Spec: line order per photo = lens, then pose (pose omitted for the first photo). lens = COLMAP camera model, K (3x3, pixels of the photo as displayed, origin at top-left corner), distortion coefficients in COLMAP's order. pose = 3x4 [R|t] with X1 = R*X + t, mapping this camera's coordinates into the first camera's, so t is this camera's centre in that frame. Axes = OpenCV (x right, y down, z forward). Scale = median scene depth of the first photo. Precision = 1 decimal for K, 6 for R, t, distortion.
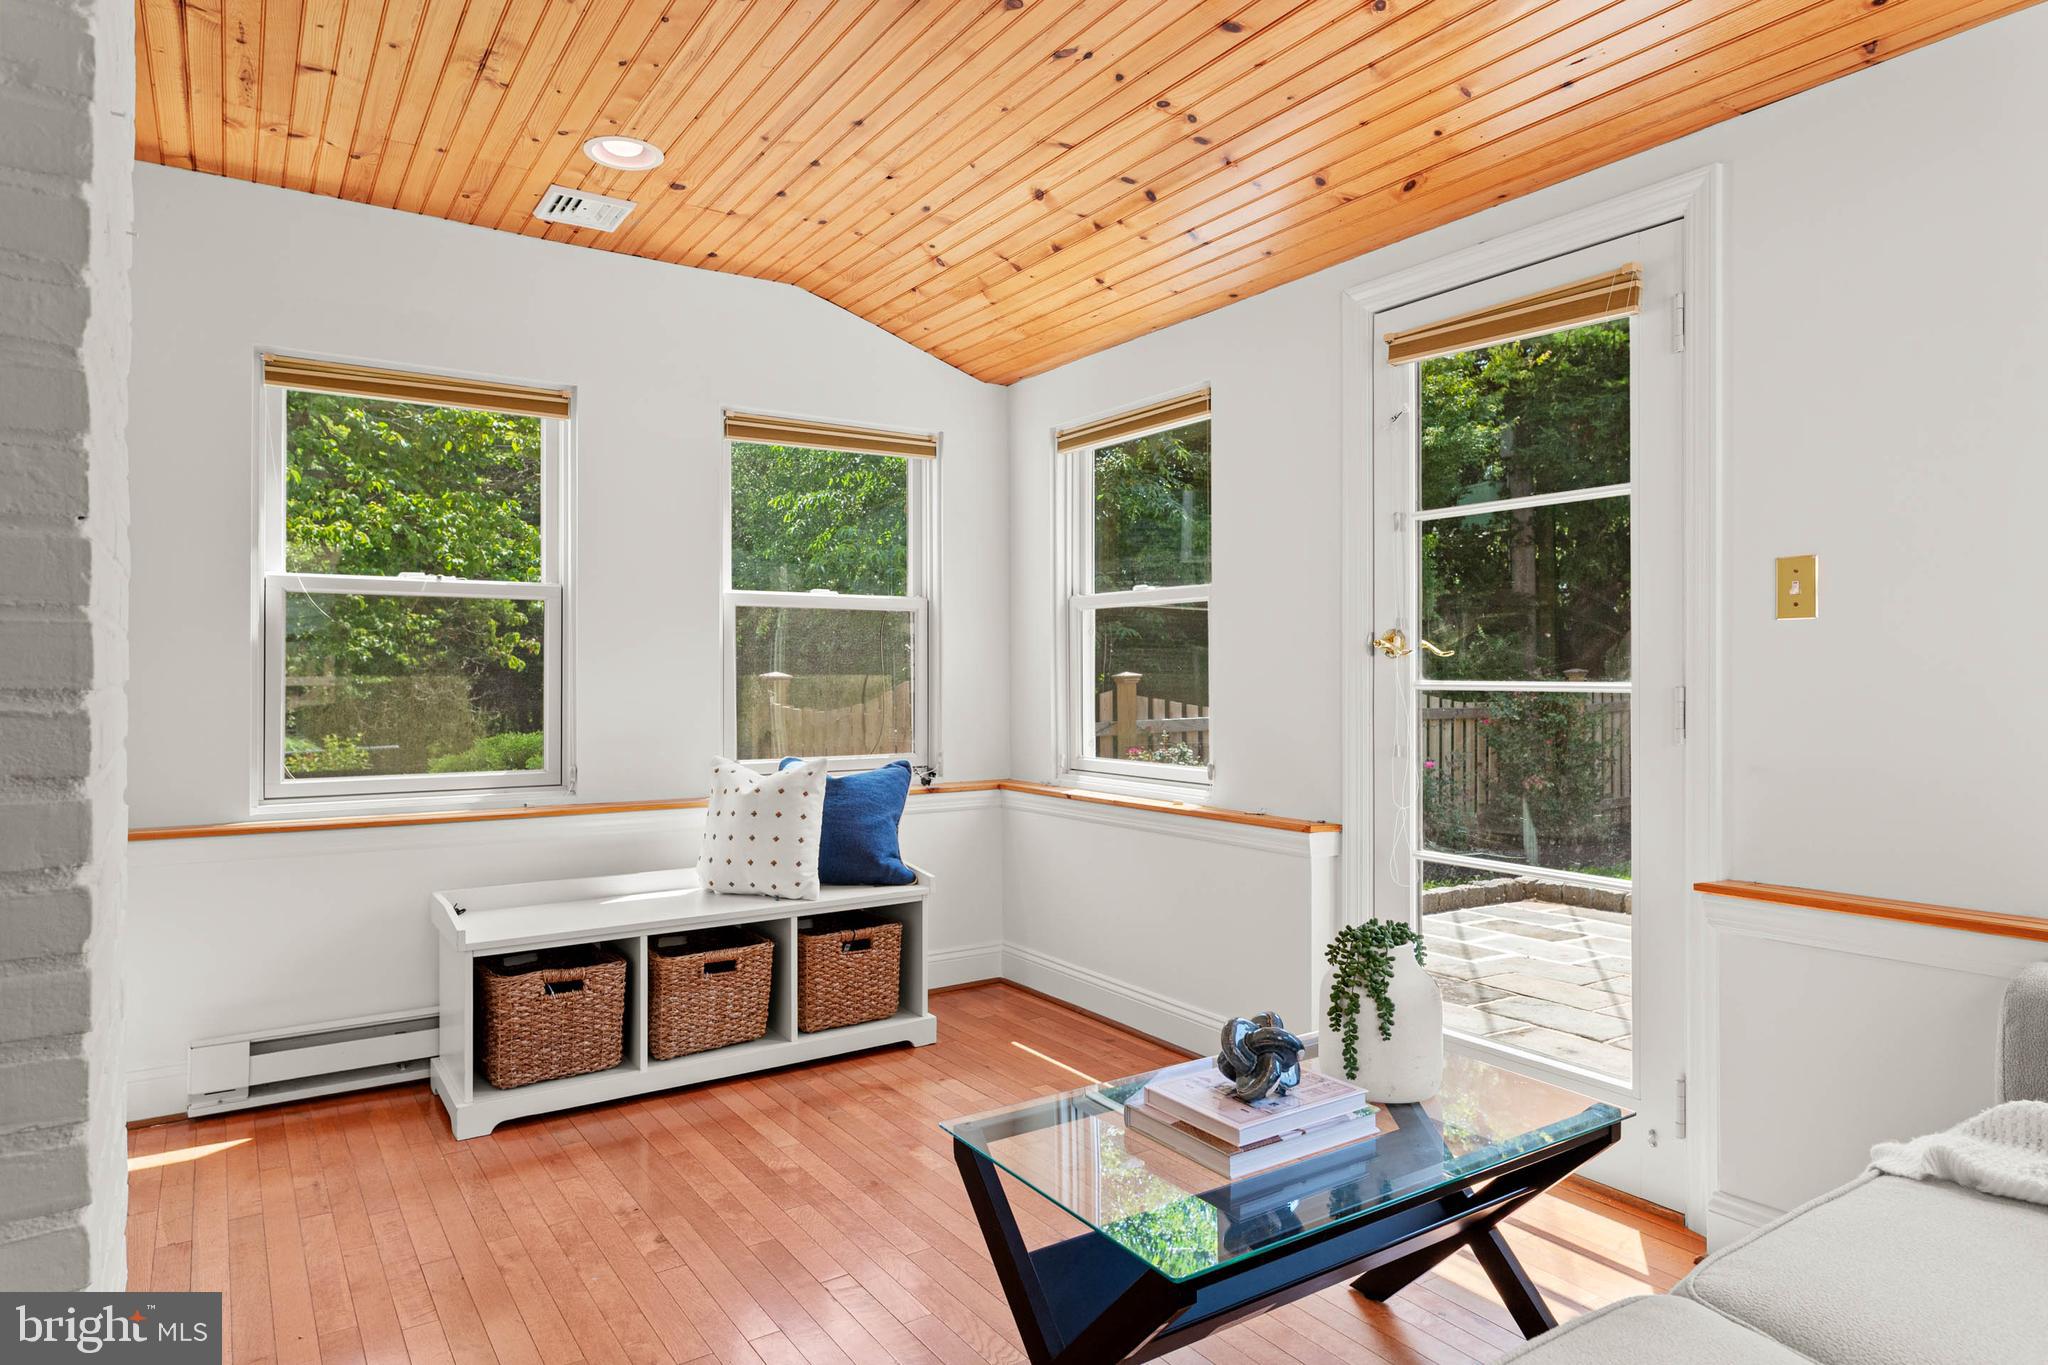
lens RADIAL K [[1182.3, 0, 1030.2], [0, 1182.3, 666.3], [0, 0, 1]] dist [0.003059, -0.003935]
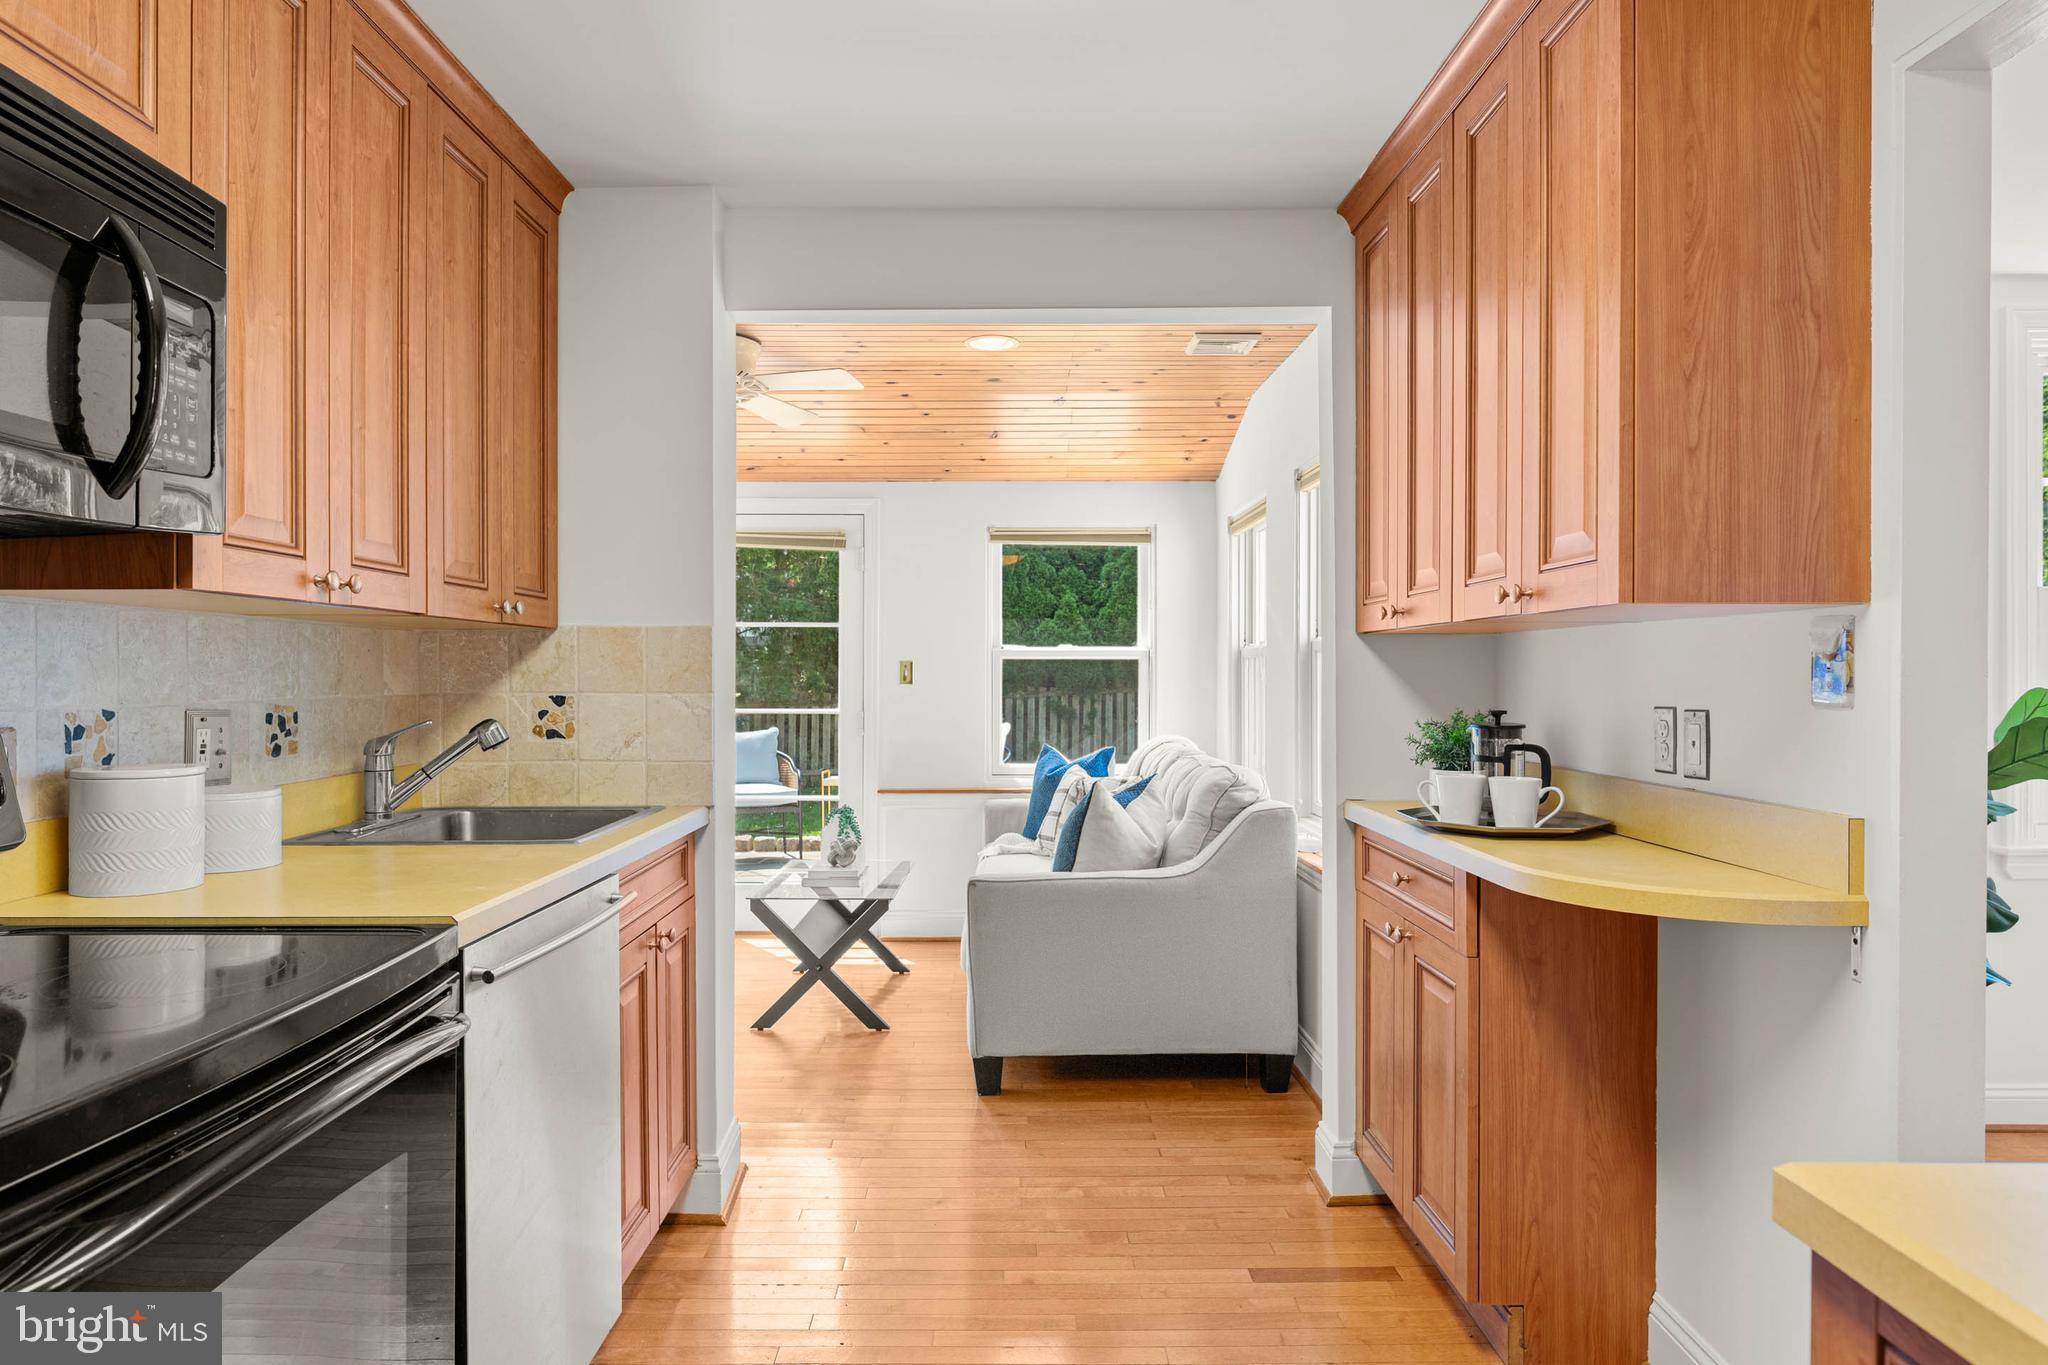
lens RADIAL K [[1182.3, 0, 1014.3], [0, 1182.3, 675.1], [0, 0, 1]] dist [0.003059, -0.003935]
pose [[0.556286, 0.001442, 0.830990, -0.979114], [-0.008201, 0.999959, 0.003755, -0.051922], [-0.830951, -0.008904, 0.556275, -0.454585]]
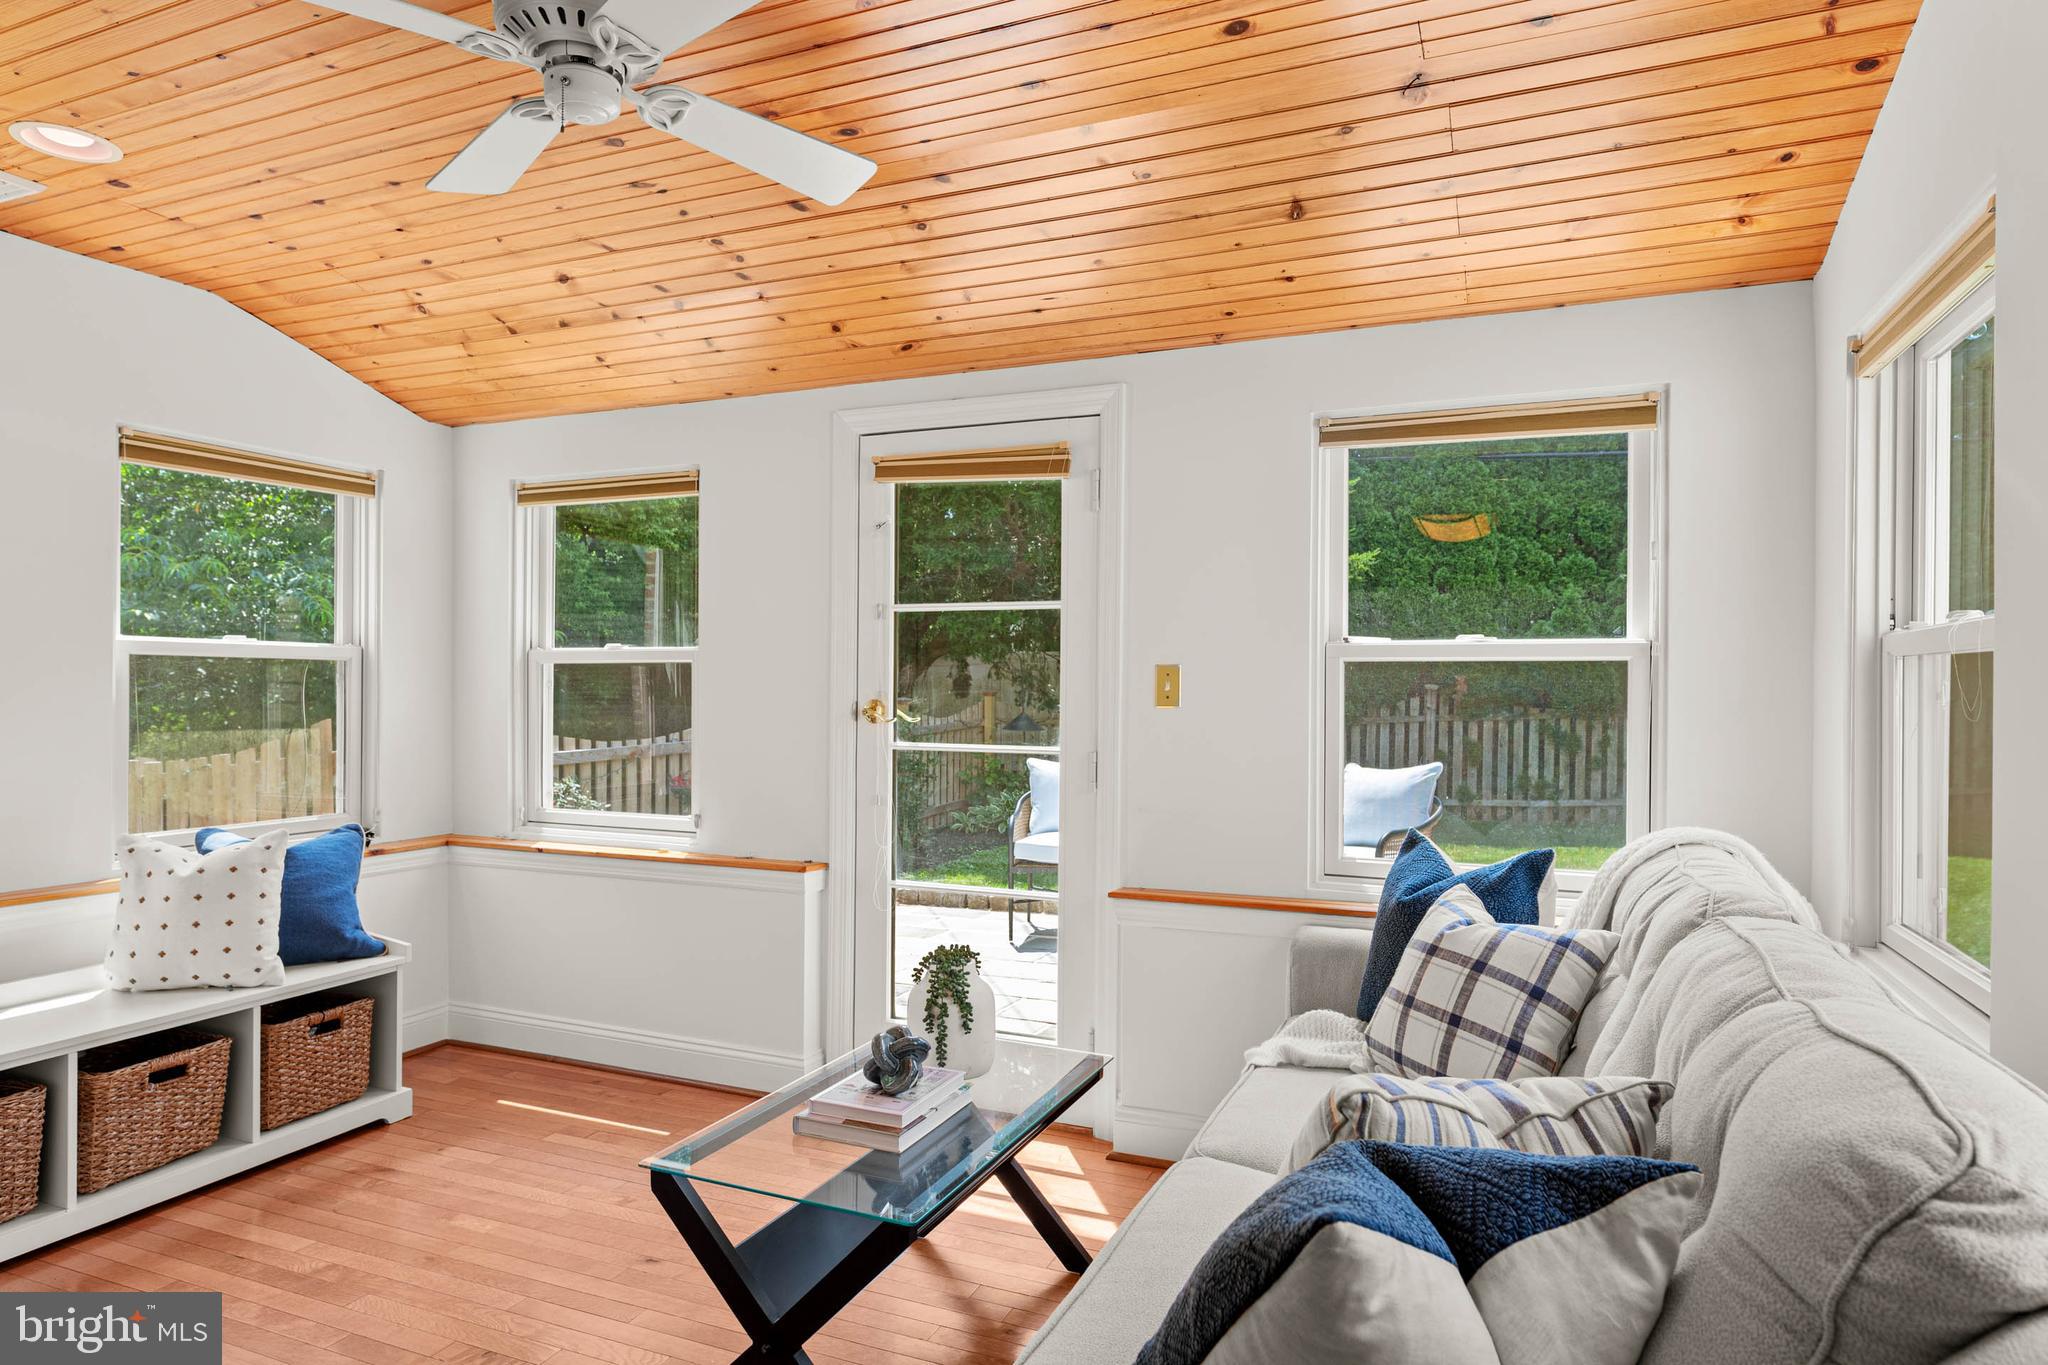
lens RADIAL K [[1182.3, 0, 1027.4], [0, 1182.3, 687.1], [0, 0, 1]] dist [0.003059, -0.003935]
pose [[0.837131, 0.007614, 0.546949, -0.215781], [-0.012360, 0.999911, 0.004998, -0.050124], [-0.546863, -0.010944, 0.837151, -0.096181]]
